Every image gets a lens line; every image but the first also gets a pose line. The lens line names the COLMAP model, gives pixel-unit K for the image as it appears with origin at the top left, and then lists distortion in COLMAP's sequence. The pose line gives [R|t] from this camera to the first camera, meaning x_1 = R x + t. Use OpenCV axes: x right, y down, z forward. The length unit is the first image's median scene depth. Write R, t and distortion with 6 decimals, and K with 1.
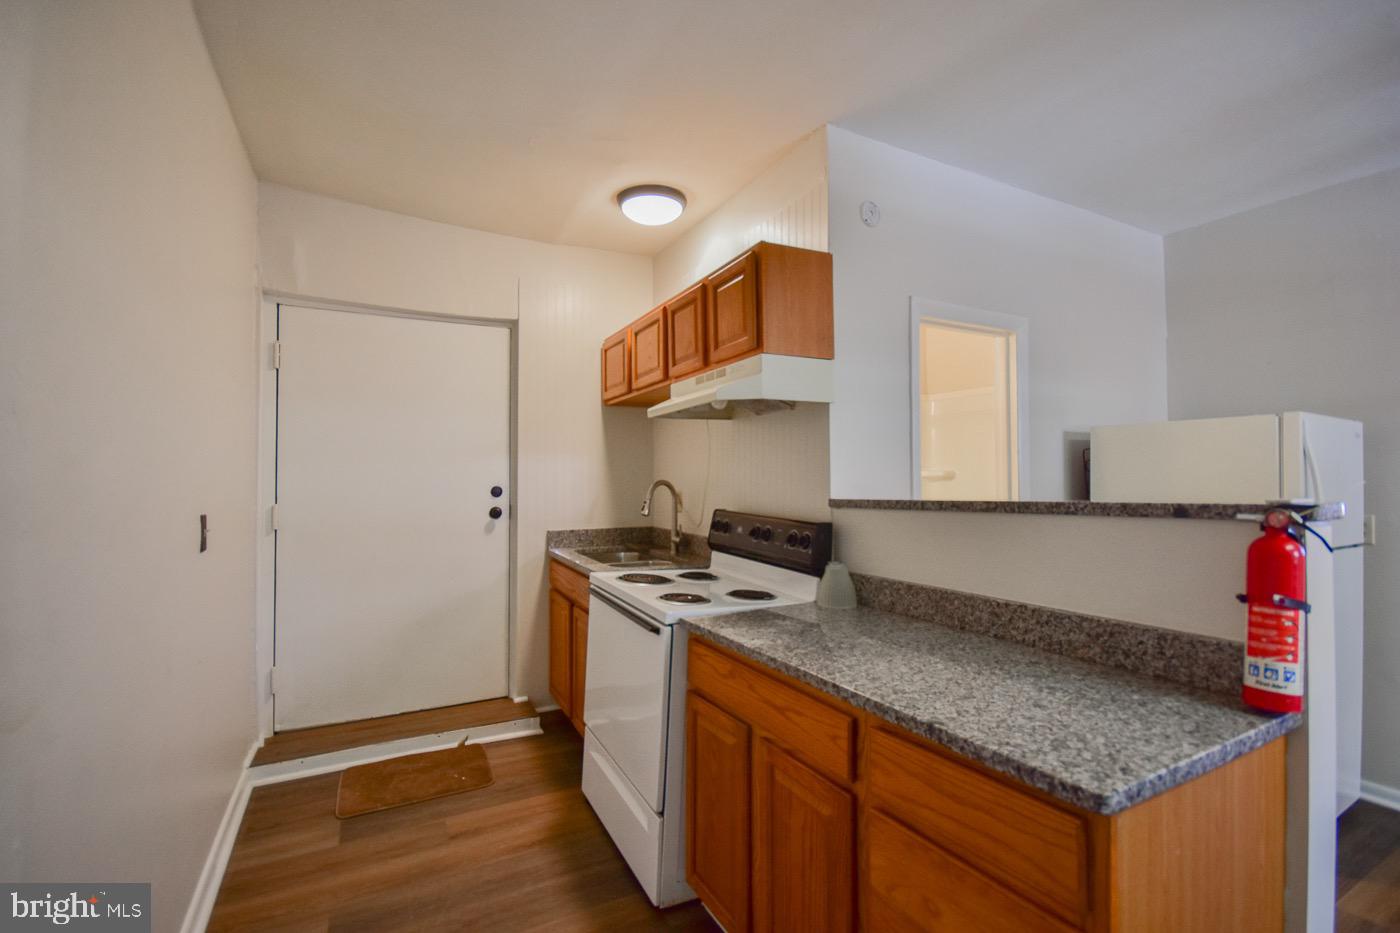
lens RADIAL K [[609.3, 0, 696.9], [0, 609.3, 469.8], [0, 0, 1]] dist [0.000611, 0.000291]
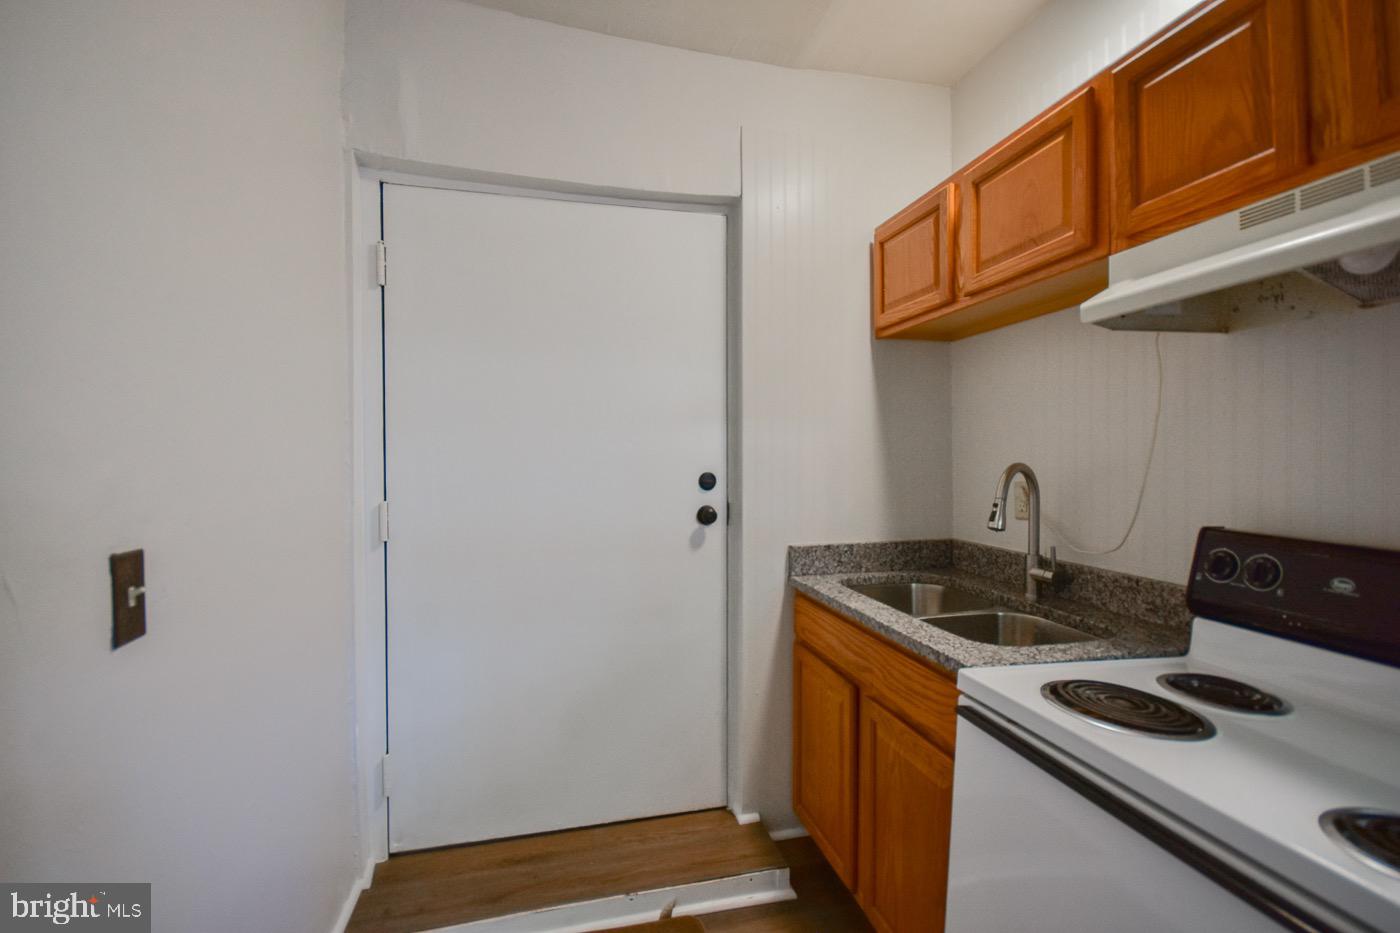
lens RADIAL K [[618.1, 0, 700.0], [0, 618.1, 466.5], [0, 0, 1]] dist [0.016022, -0.014998]
pose [[0.974377, 0.000601, -0.224922, -0.209507], [0.005722, 0.999607, 0.027458, 0.003774], [0.224850, -0.028042, 0.973990, 0.414874]]
